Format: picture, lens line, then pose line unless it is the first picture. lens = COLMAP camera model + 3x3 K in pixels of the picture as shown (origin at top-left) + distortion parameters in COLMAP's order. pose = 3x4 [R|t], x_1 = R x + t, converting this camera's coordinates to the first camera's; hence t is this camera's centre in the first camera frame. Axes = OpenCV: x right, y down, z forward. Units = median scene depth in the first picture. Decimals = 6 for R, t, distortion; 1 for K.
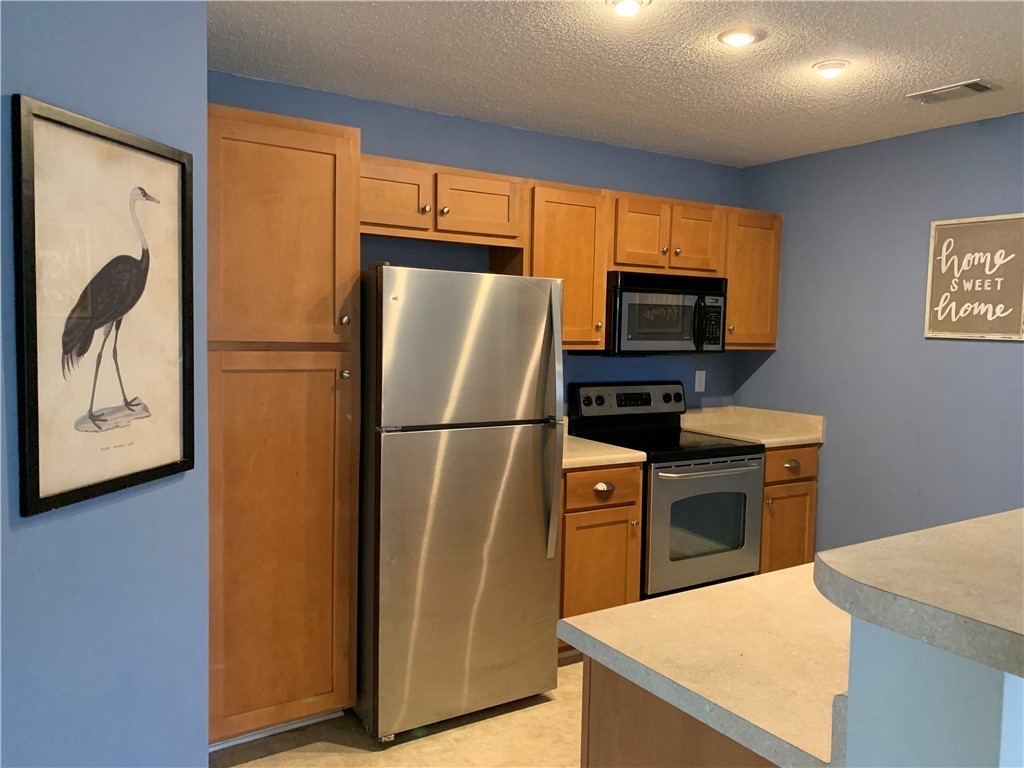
lens RADIAL K [[779.4, 0, 507.4], [0, 779.4, 384.3], [0, 0, 1]] dist [0.041087, -0.058185]
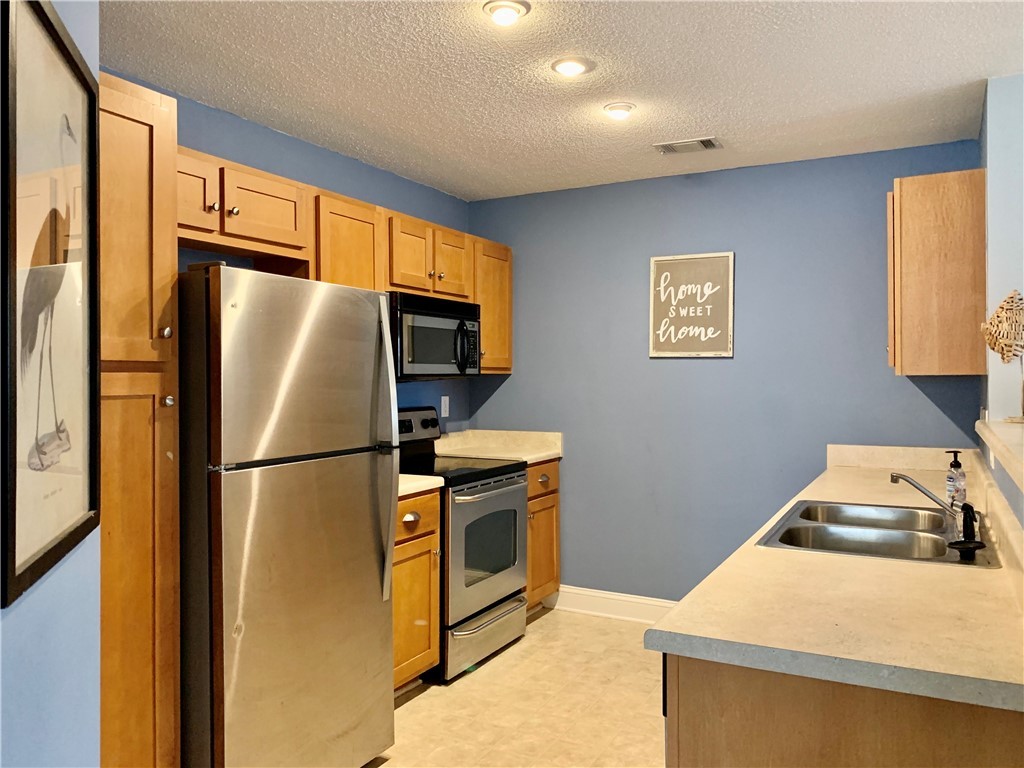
lens RADIAL K [[779.4, 0, 510.6], [0, 779.4, 386.5], [0, 0, 1]] dist [0.041087, -0.058185]
pose [[0.870667, -0.030650, 0.490917, -0.244570], [0.056607, 0.997669, -0.038108, 0.018331], [-0.488605, 0.060969, 0.870372, 0.118556]]
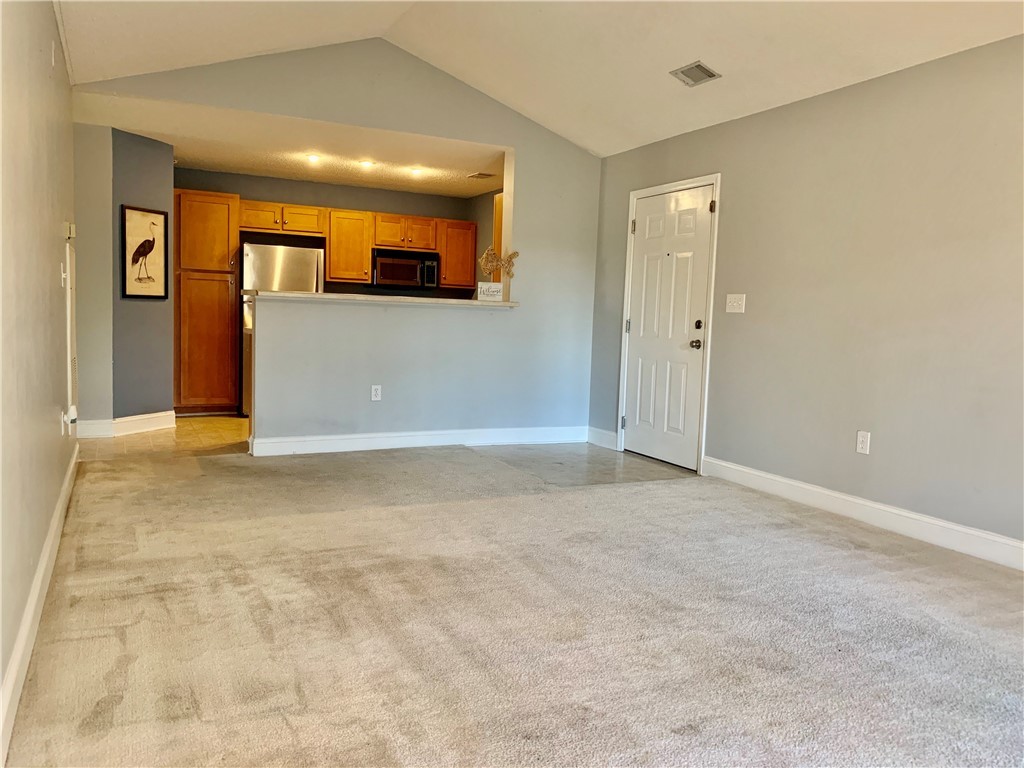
lens RADIAL K [[779.4, 0, 516.8], [0, 779.4, 389.5], [0, 0, 1]] dist [0.041087, -0.058185]
pose [[0.995489, 0.027416, -0.090831, 0.888338], [-0.025022, 0.999311, 0.027397, 0.222187], [0.091520, -0.025001, 0.995489, -1.419903]]
